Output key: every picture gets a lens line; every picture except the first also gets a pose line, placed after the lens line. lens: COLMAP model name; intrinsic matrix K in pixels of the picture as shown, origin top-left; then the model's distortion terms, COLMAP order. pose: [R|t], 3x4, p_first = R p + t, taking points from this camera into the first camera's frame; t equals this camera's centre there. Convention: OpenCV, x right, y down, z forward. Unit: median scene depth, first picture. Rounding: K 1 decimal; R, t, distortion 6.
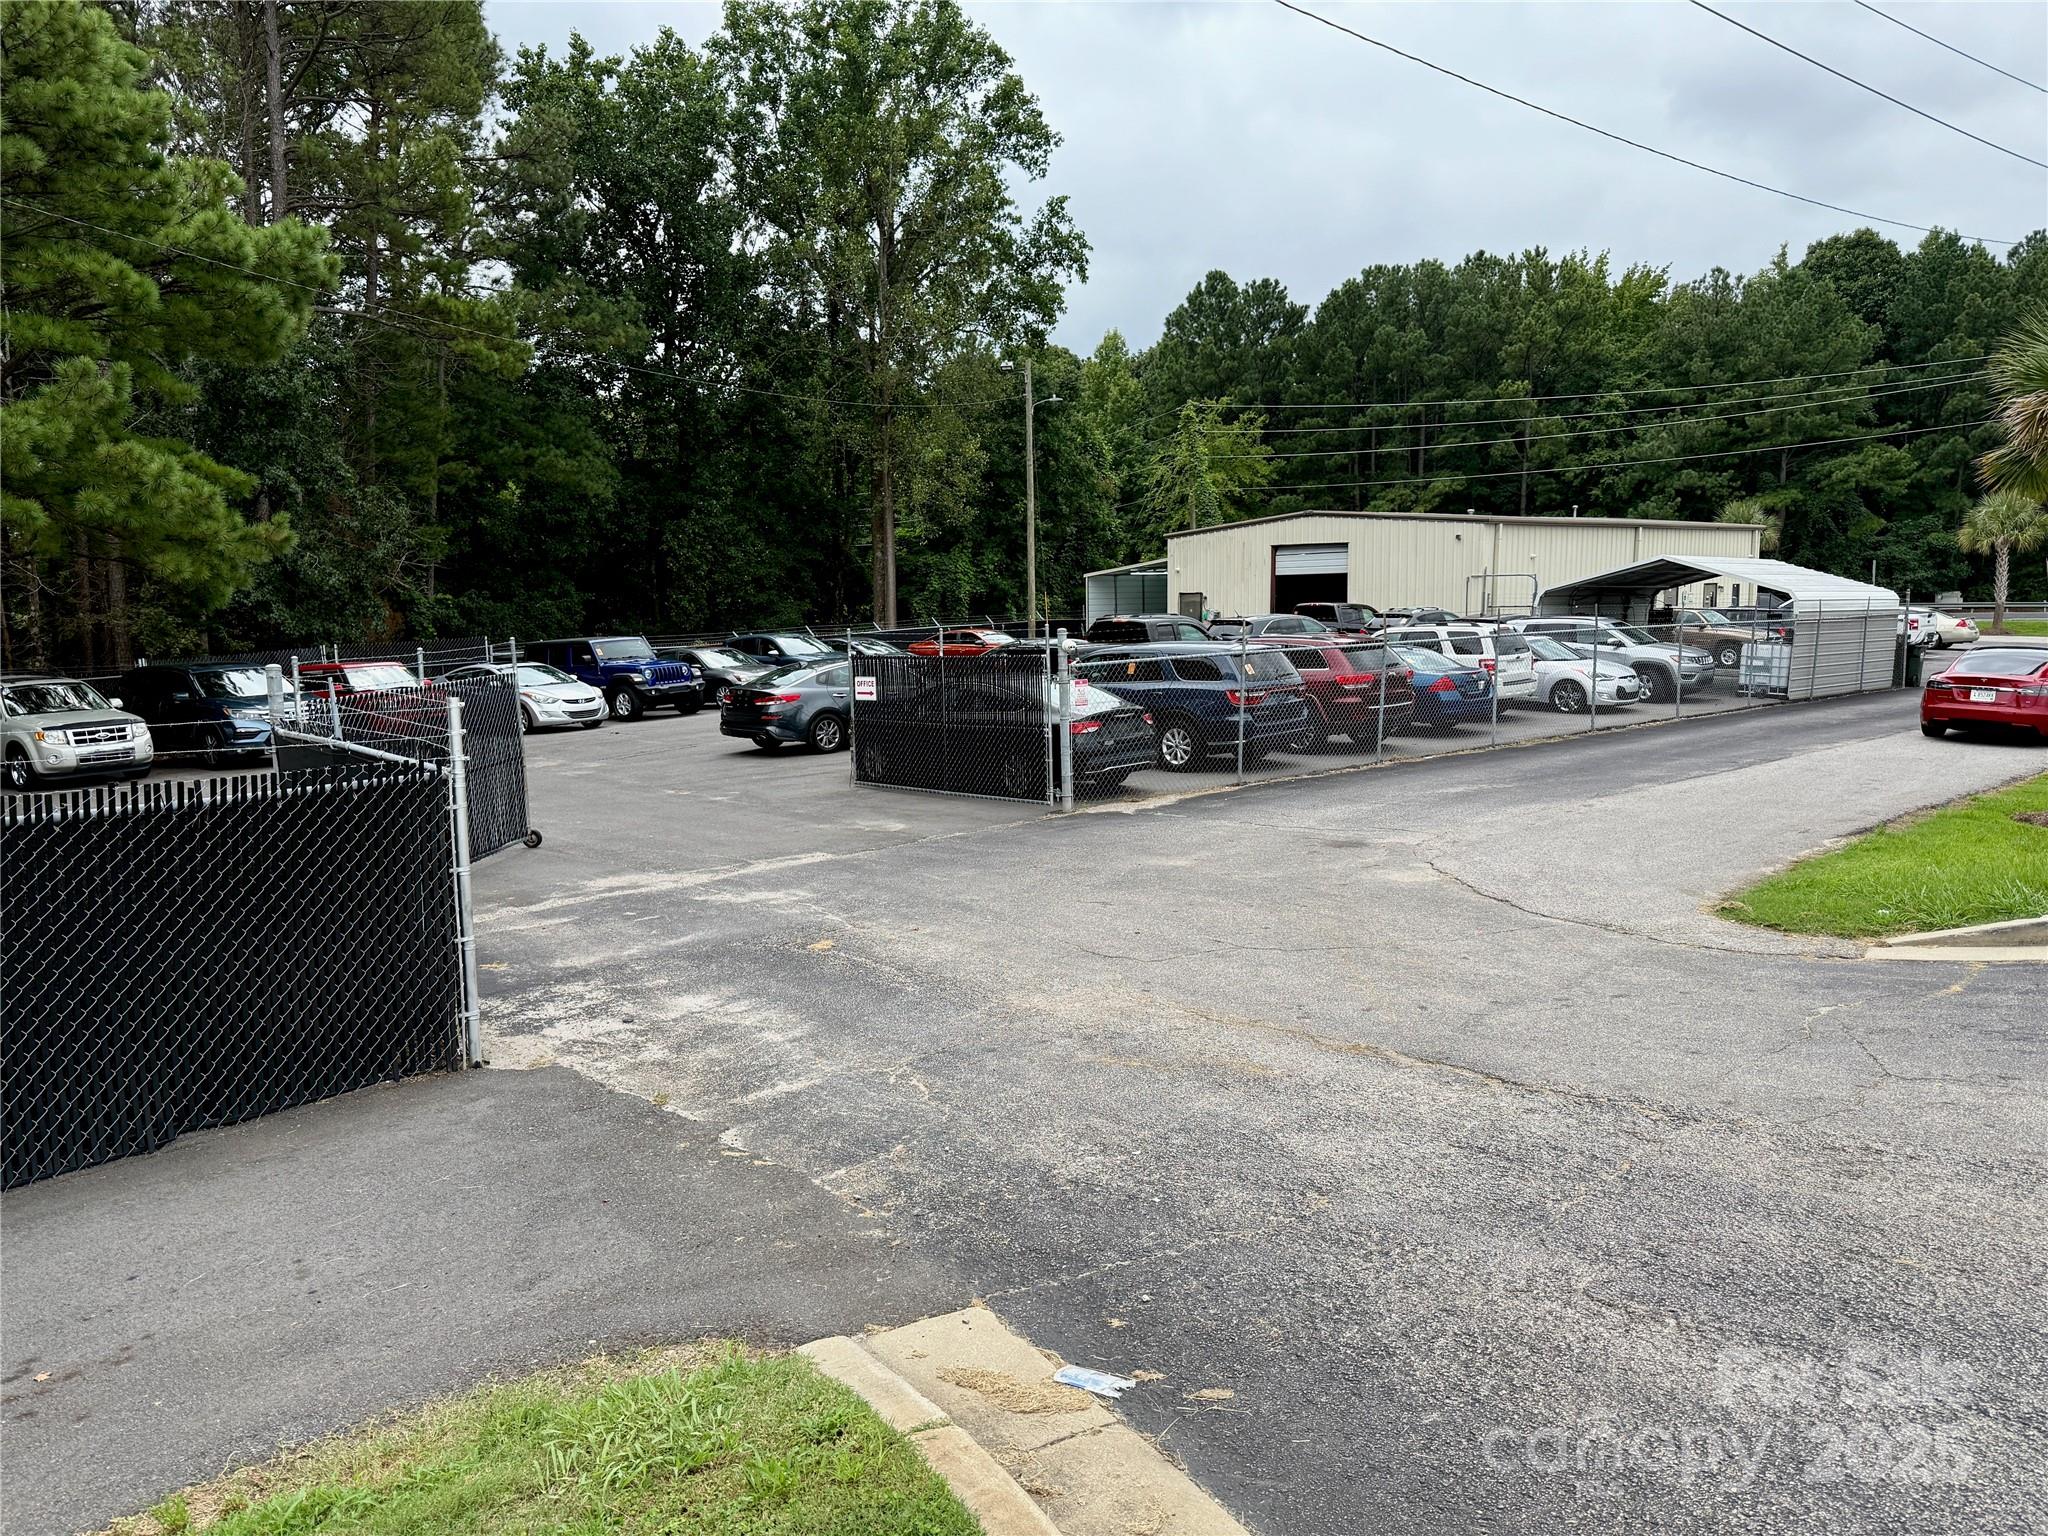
lens RADIAL K [[1435.8, 0, 1024.0], [0, 1435.8, 768.0], [0, 0, 1]] dist [0.091852, -0.136261]
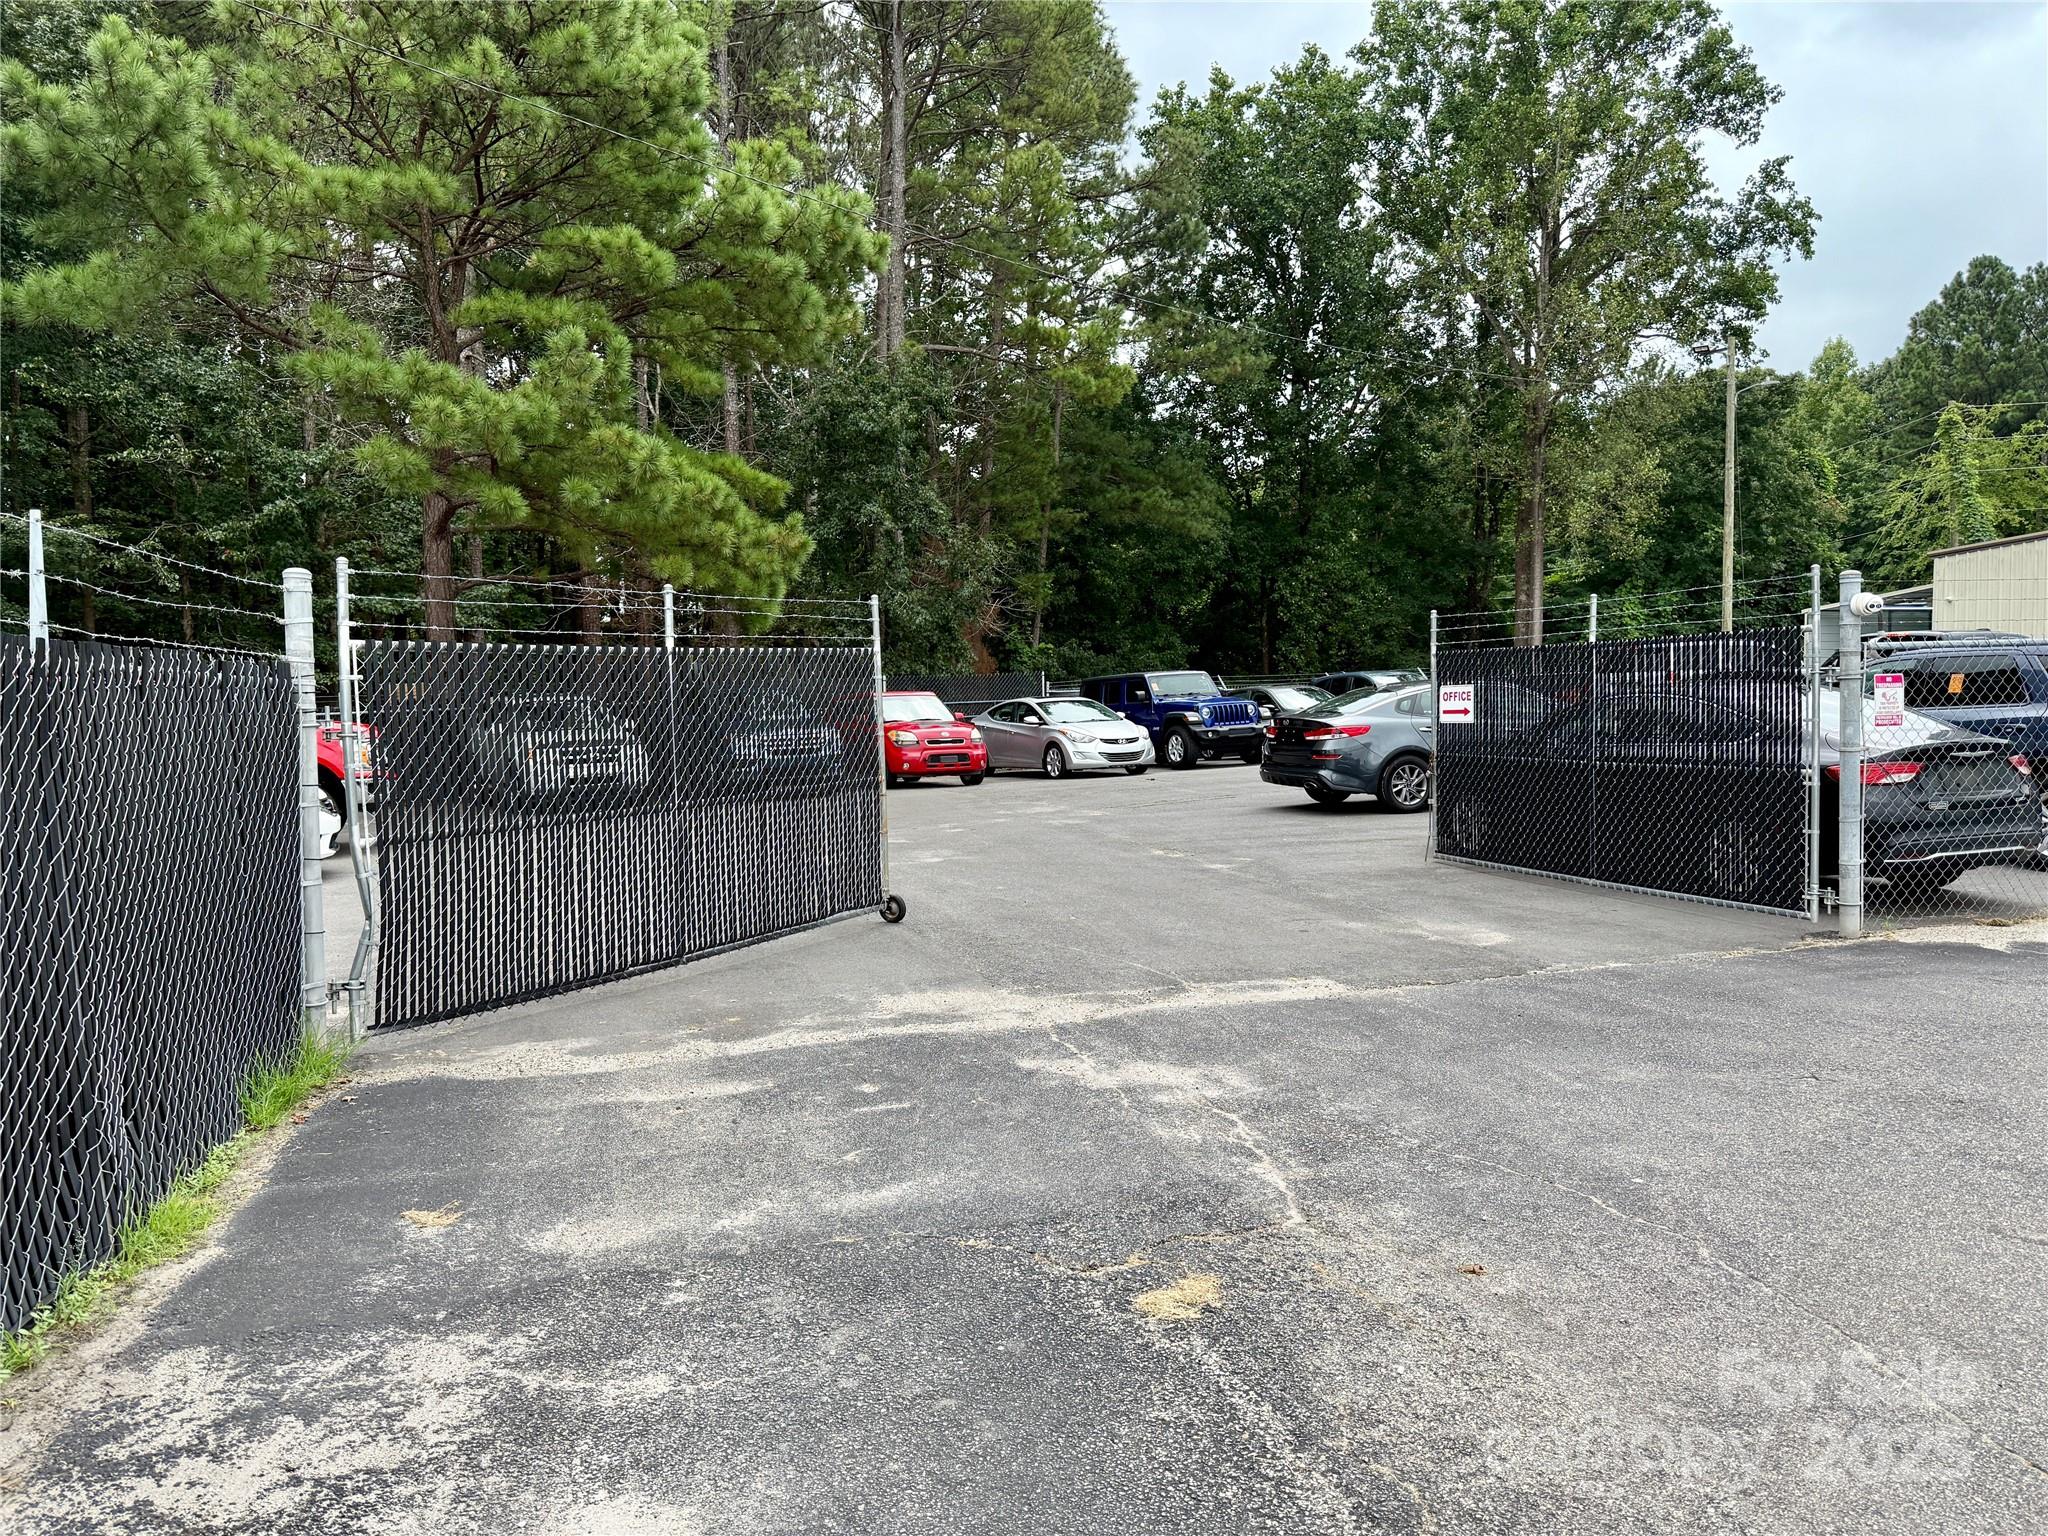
lens RADIAL K [[1435.8, 0, 1024.0], [0, 1435.8, 768.0], [0, 0, 1]] dist [0.091852, -0.136261]
pose [[0.907226, 0.032542, -0.419383, -0.005025], [-0.053899, 0.997778, -0.039174, 0.001858], [0.417176, 0.058144, 0.906964, 0.104245]]
